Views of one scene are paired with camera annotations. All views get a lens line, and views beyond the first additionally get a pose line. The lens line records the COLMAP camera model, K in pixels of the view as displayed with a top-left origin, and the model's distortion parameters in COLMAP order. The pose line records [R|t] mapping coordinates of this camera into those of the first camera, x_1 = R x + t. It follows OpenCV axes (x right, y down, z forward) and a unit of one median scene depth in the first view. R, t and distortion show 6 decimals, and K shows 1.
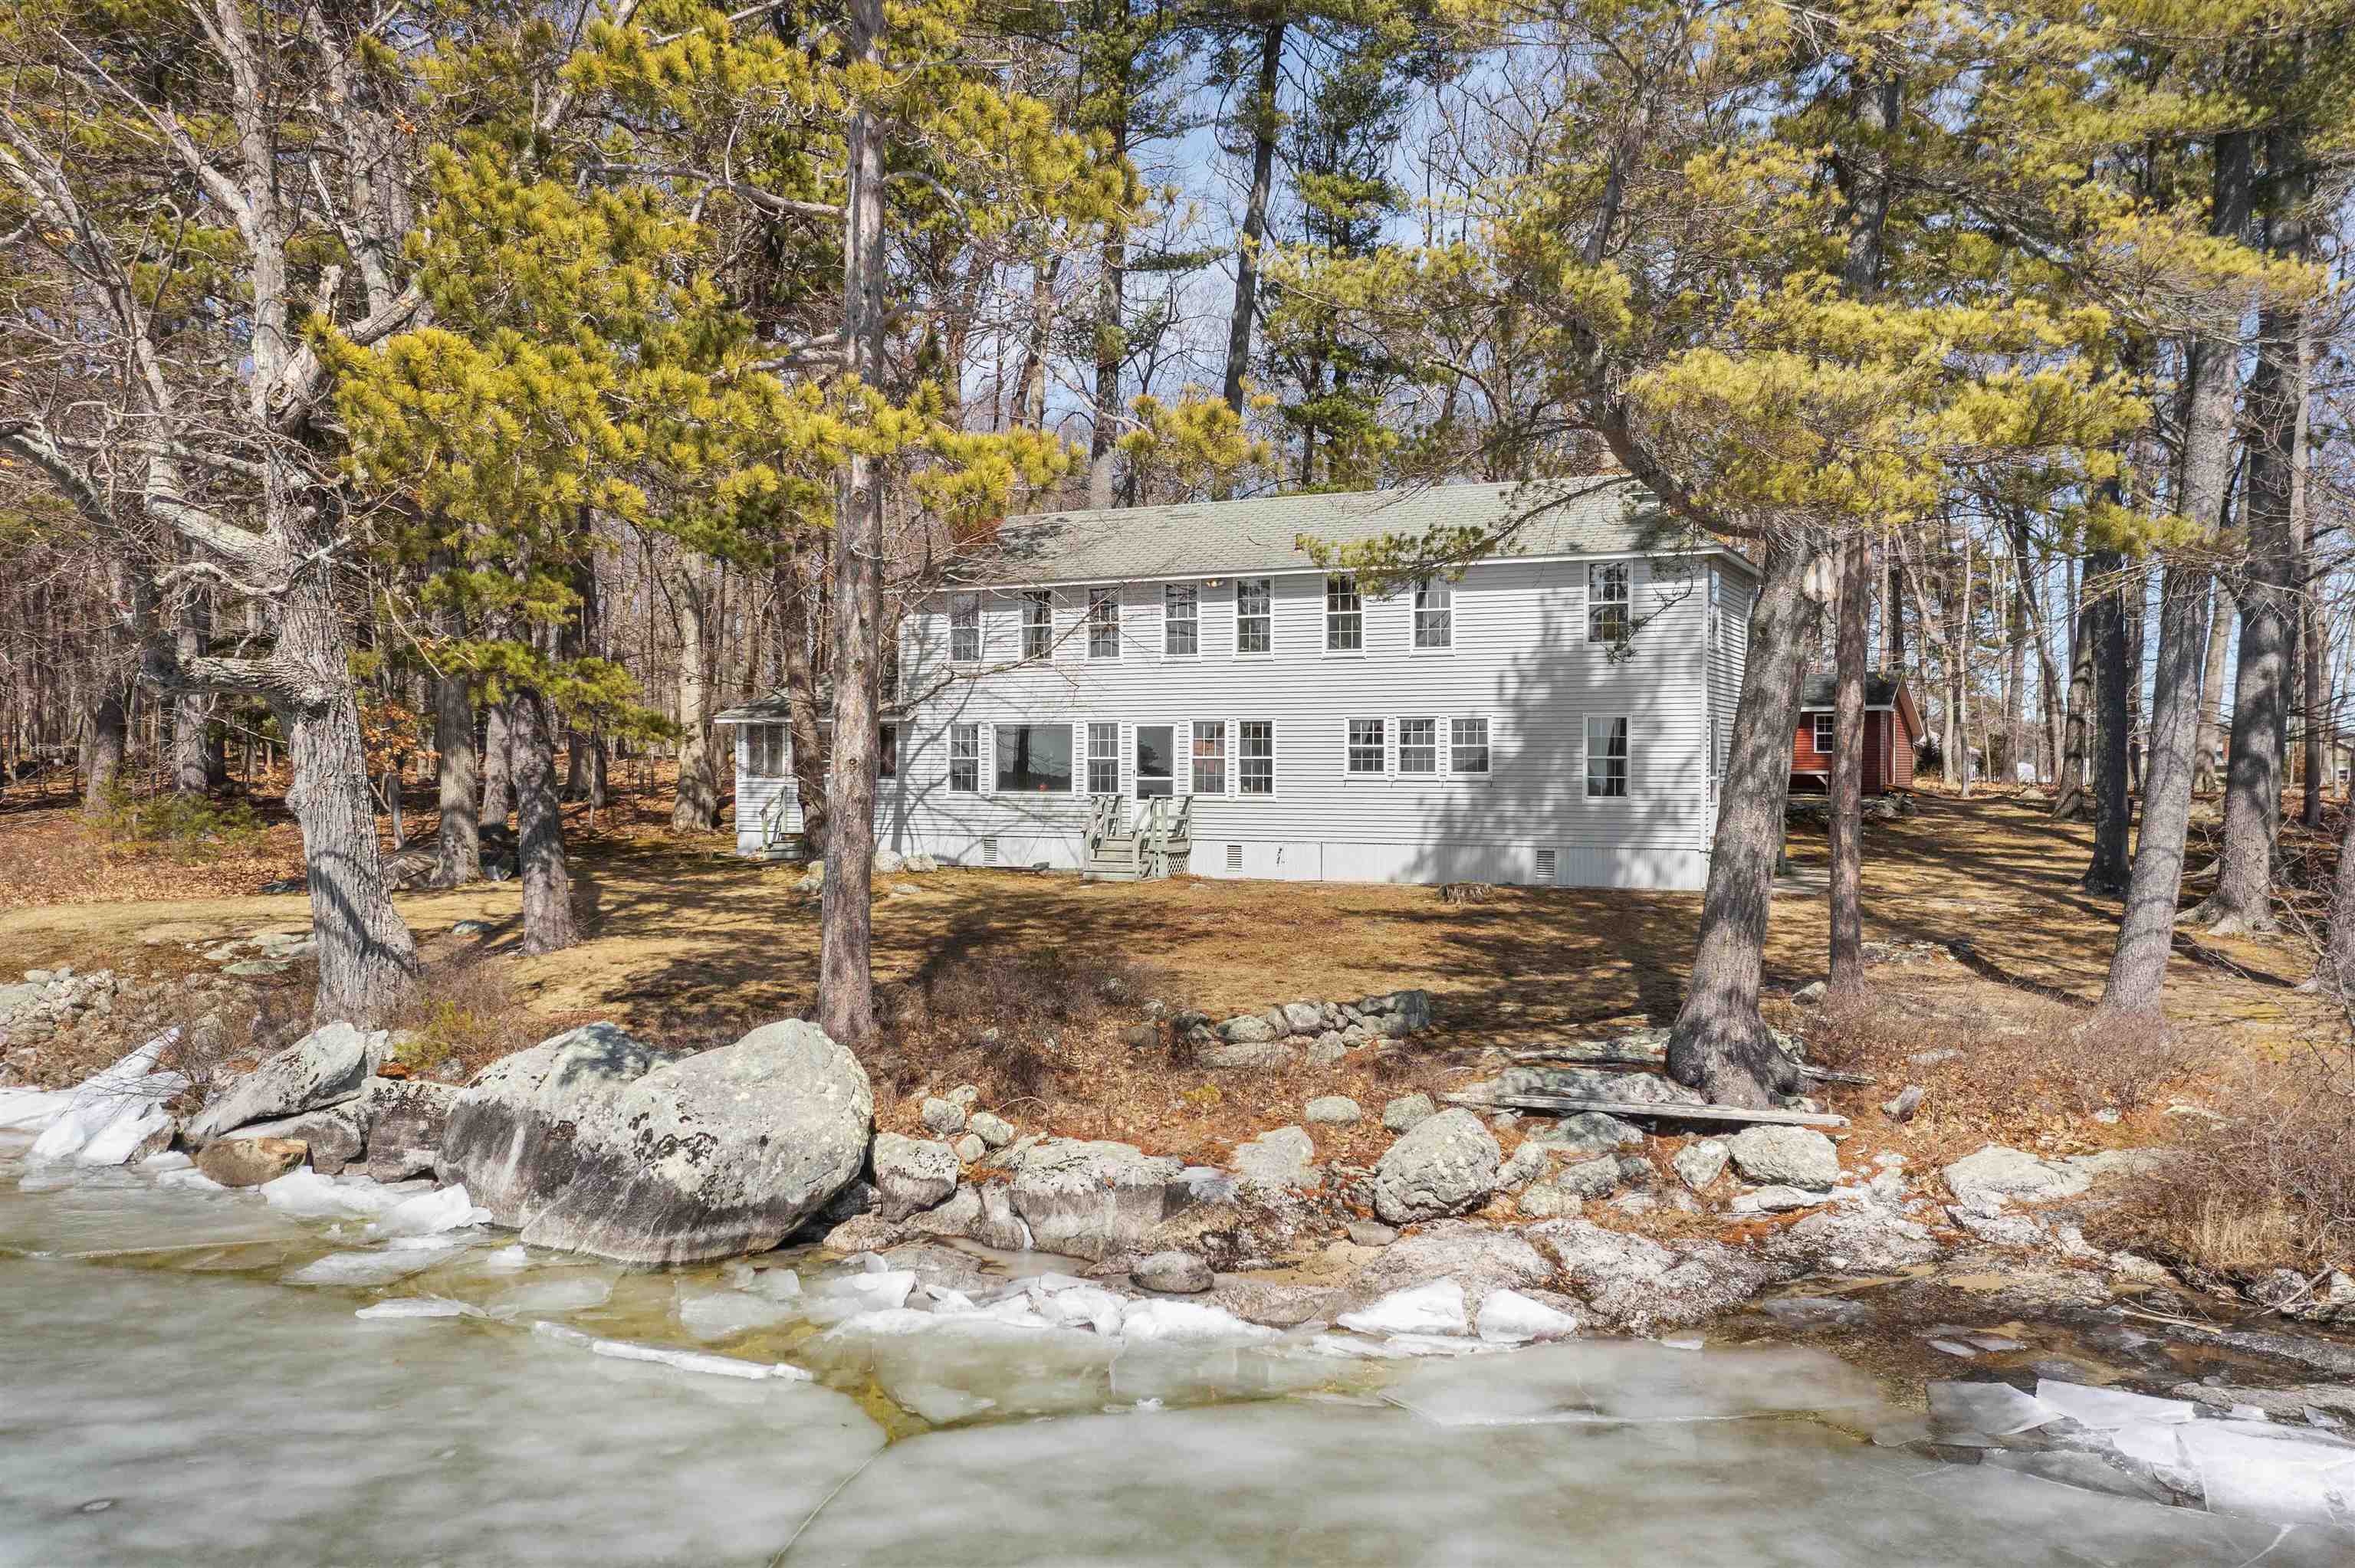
lens RADIAL K [[1905.0, 0, 1177.4], [0, 1905.0, 780.8], [0, 0, 1]] dist [-0.000998, 0.000081]
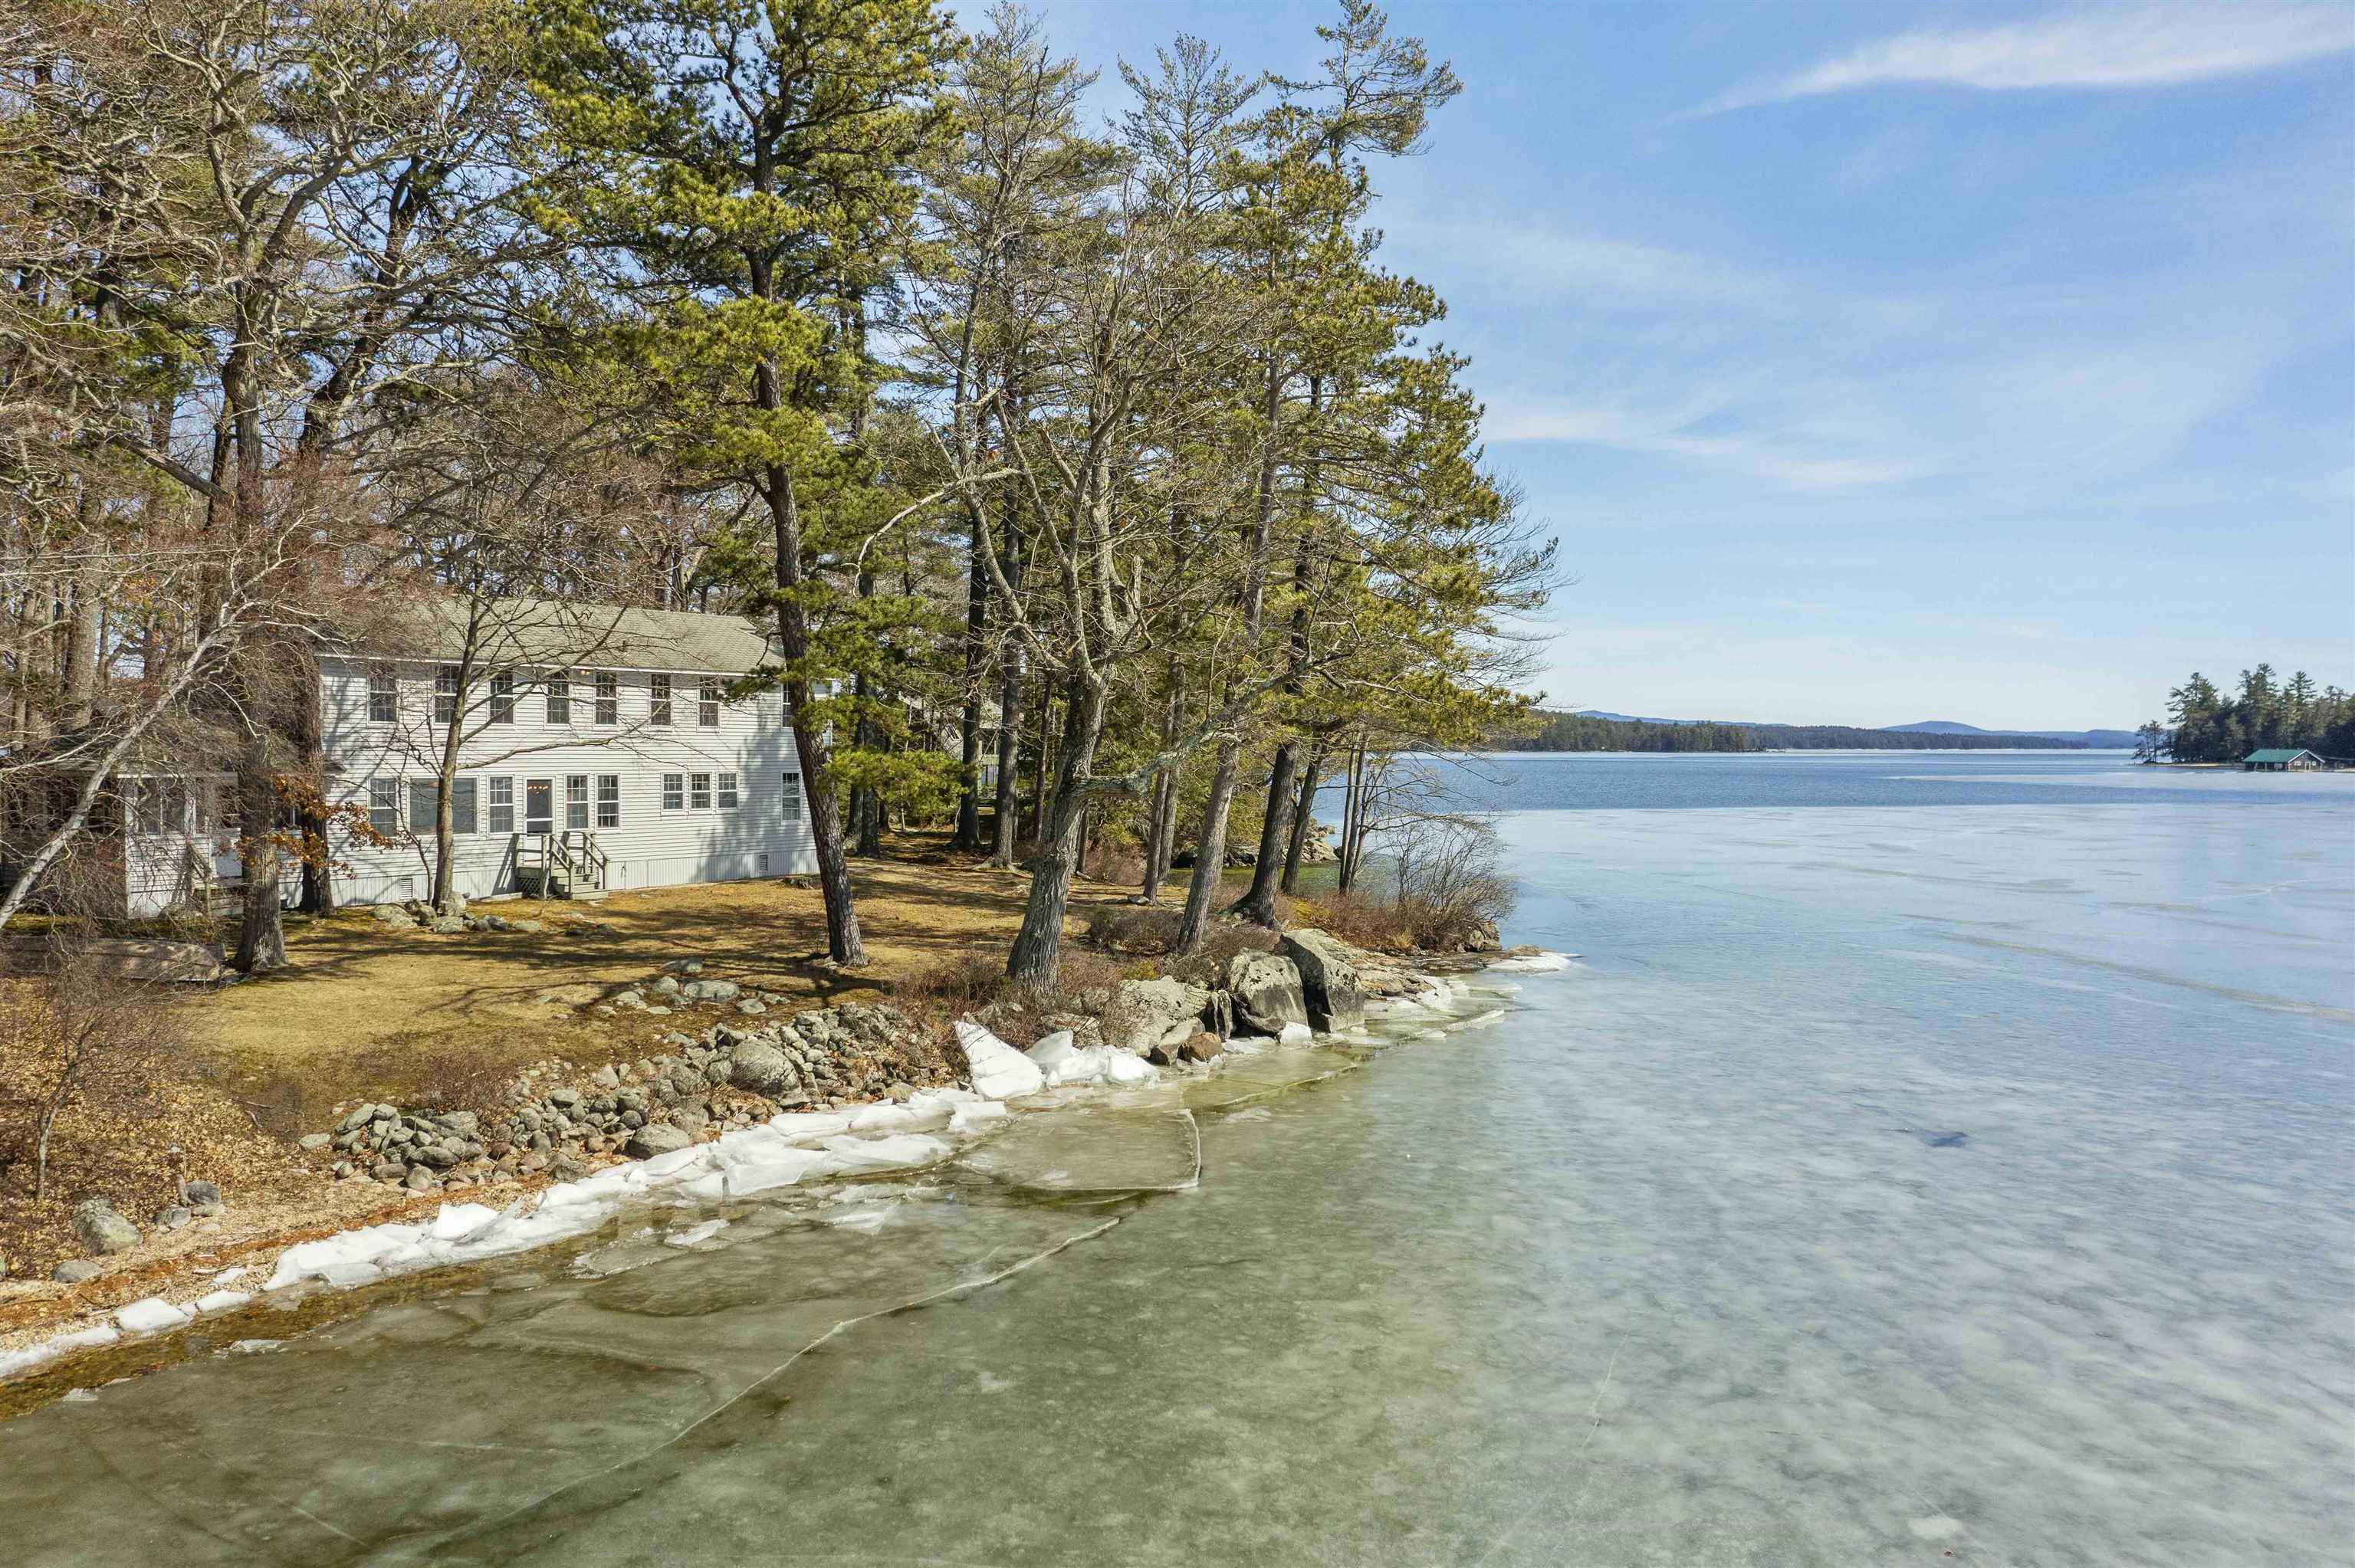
lens RADIAL K [[1905.0, 0, 1177.3], [0, 1905.0, 784.4], [0, 0, 1]] dist [-0.000998, 0.000081]
pose [[0.212905, 0.002618, 0.977069, -1.205723], [0.046923, 0.998815, -0.012901, 0.012369], [-0.975945, 0.048594, 0.212530, 0.310346]]
